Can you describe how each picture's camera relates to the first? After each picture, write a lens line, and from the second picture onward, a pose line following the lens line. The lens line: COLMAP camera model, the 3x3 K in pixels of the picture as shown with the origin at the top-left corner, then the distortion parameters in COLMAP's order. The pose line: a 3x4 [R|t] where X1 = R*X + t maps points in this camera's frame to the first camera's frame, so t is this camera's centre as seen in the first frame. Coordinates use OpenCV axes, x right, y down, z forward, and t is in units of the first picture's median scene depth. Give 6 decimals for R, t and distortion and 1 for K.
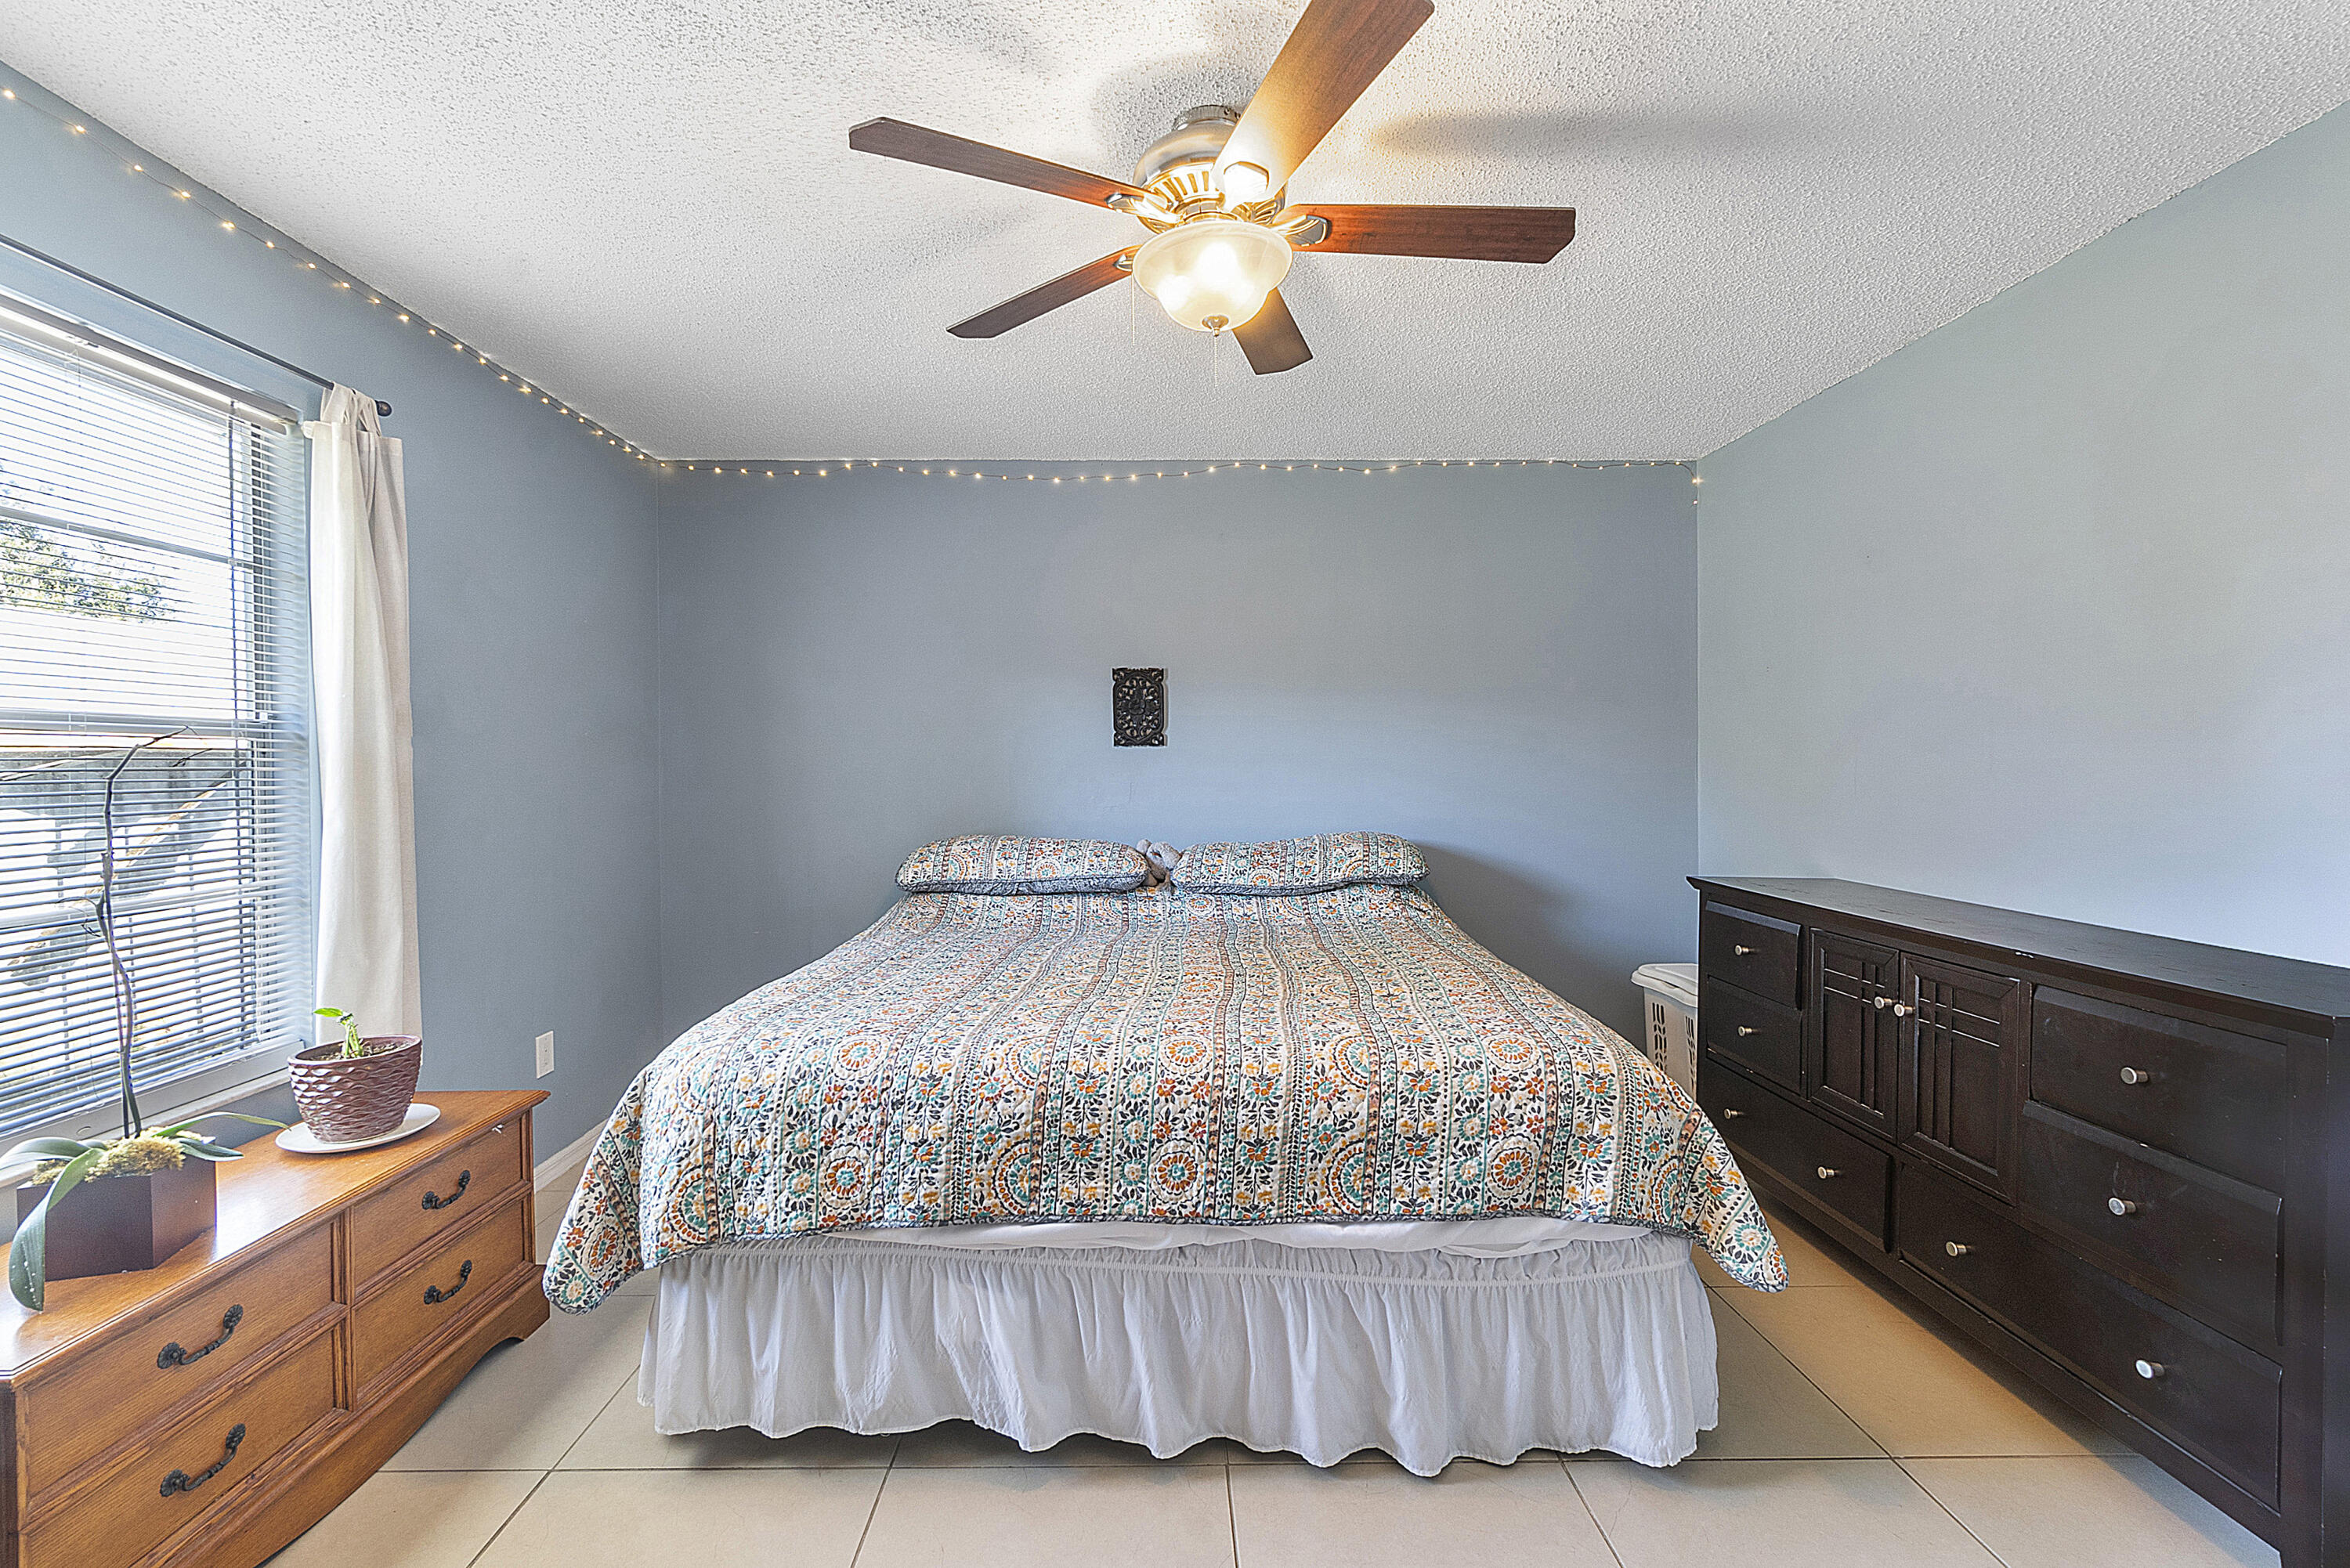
lens RADIAL K [[1018.3, 0, 1172.9], [0, 1018.3, 773.4], [0, 0, 1]] dist [-0.003460, 0.000276]
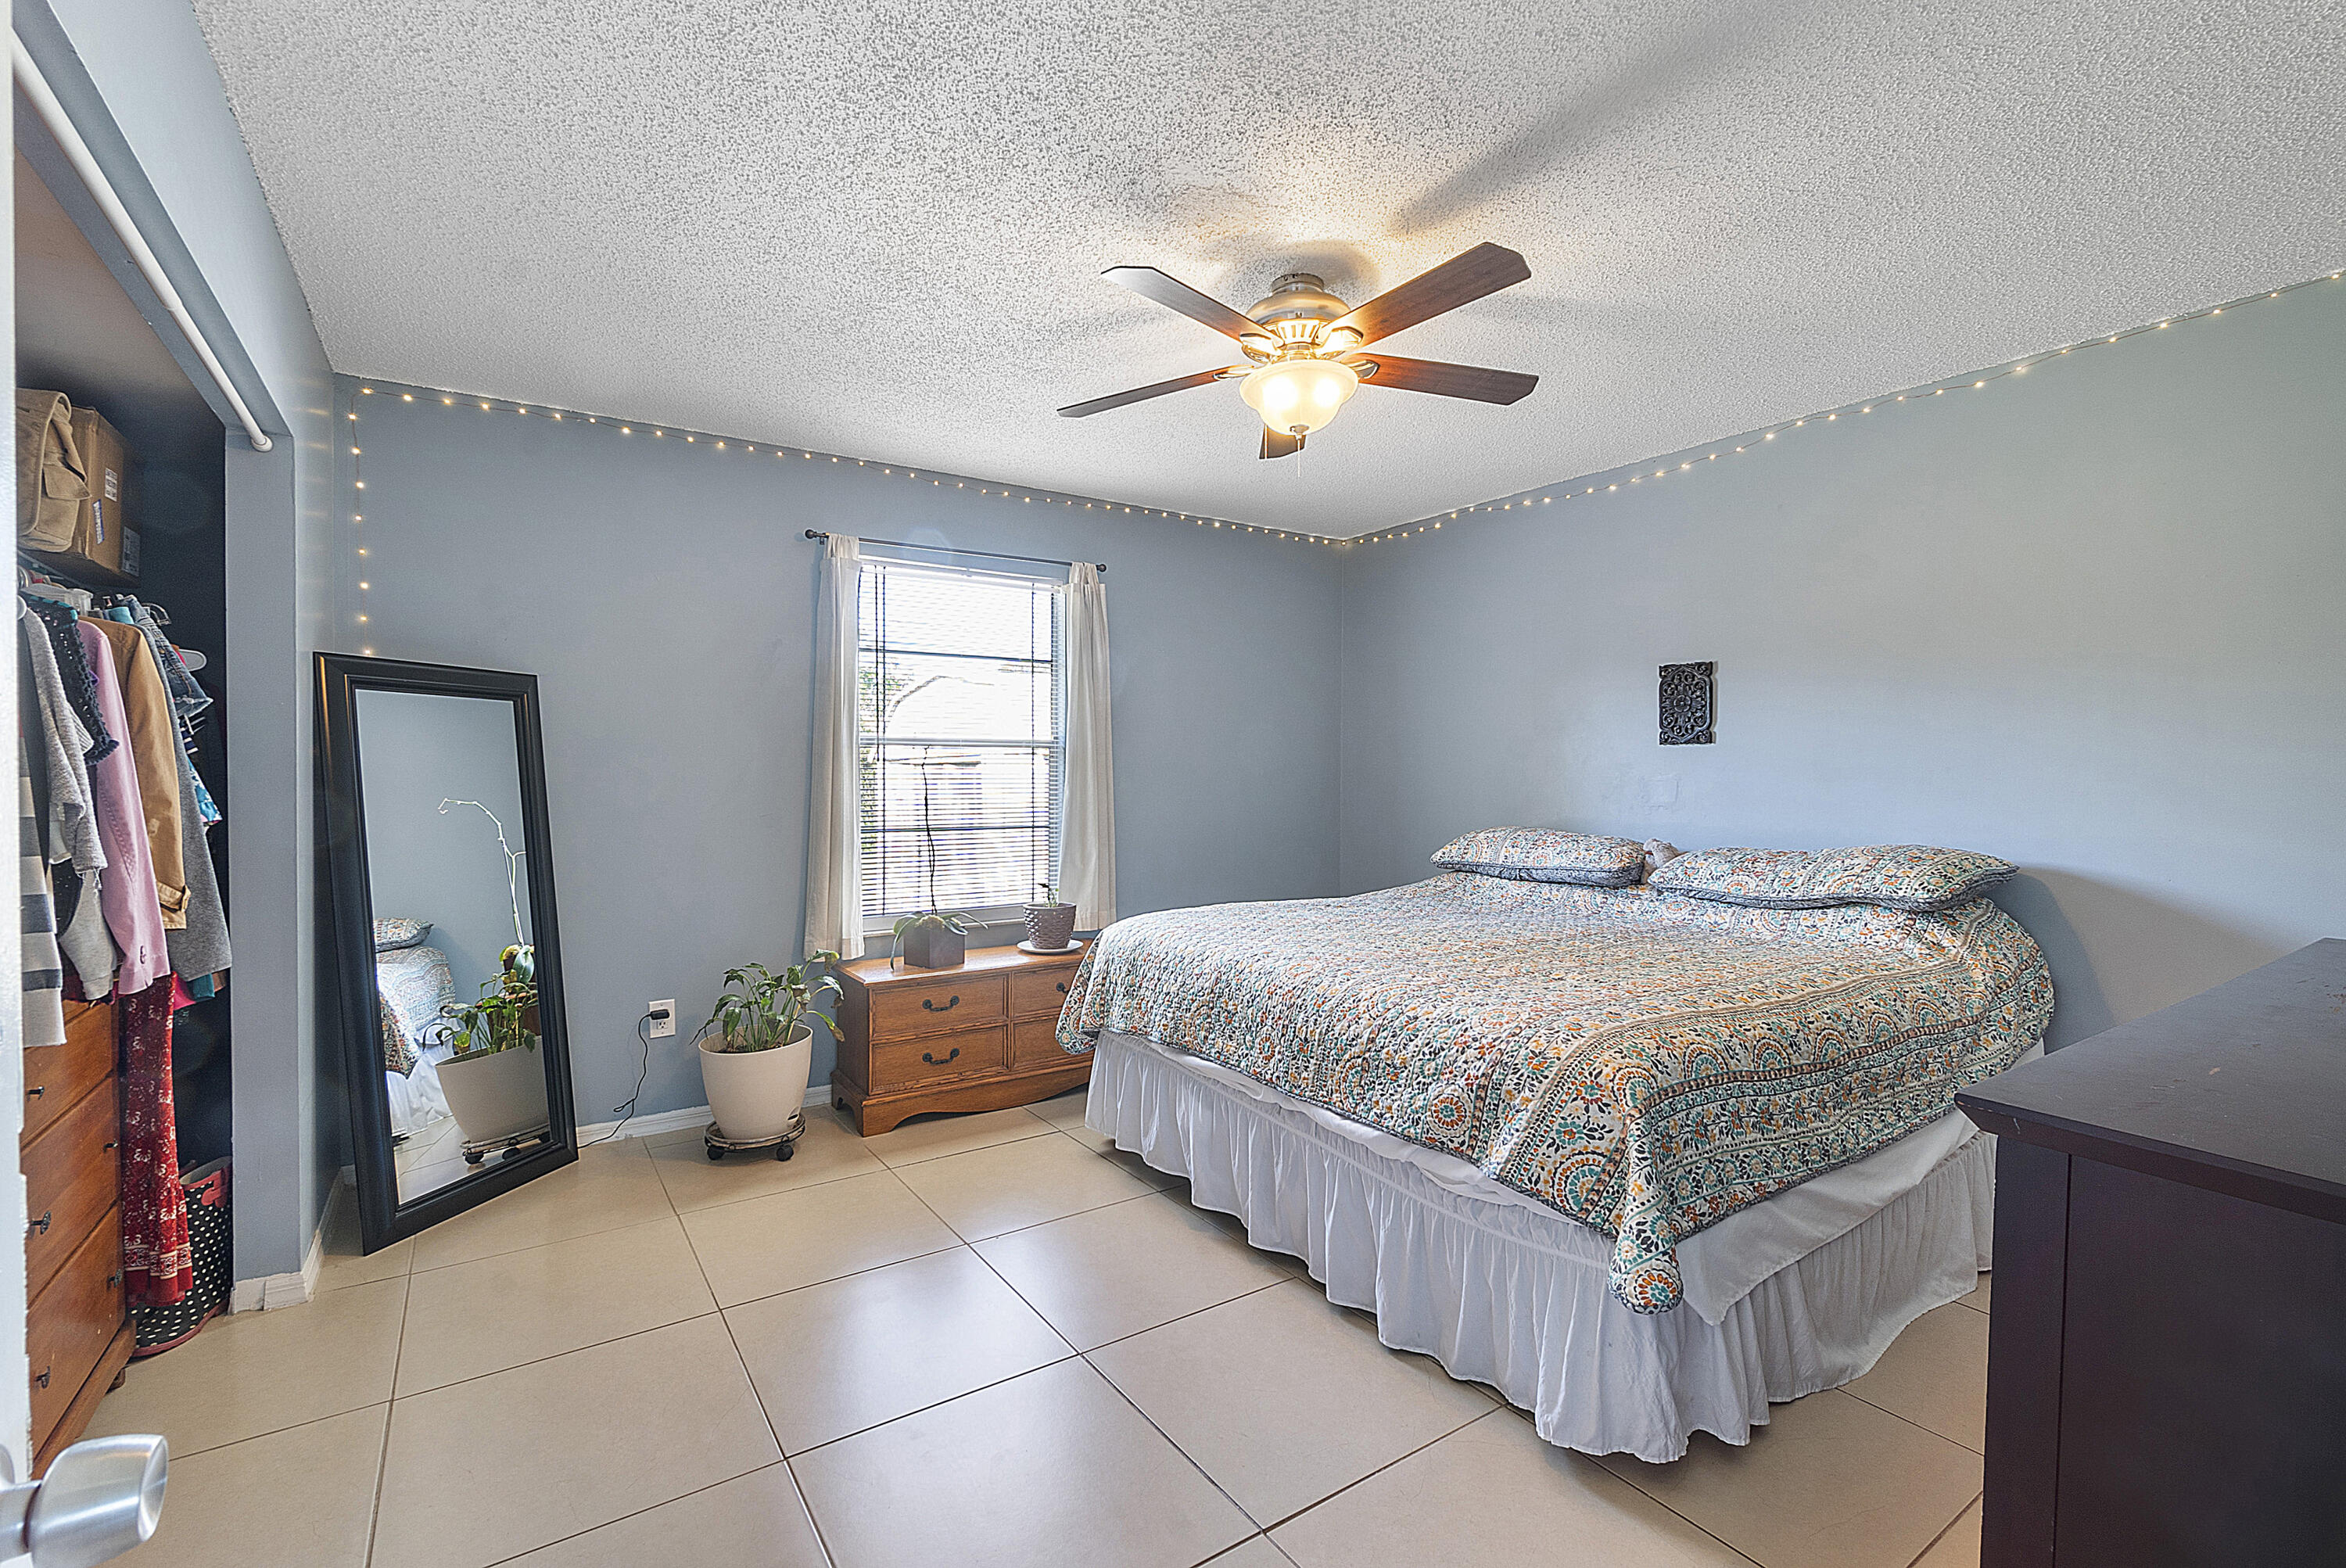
lens RADIAL K [[1039.2, 0, 1164.1], [0, 1039.2, 784.3], [0, 0, 1]] dist [0.002272, -0.000001]
pose [[0.541246, 0.013691, -0.840753, 1.104777], [-0.012022, 0.999891, 0.008543, 0.018124], [0.840778, 0.005484, 0.541352, 0.104293]]
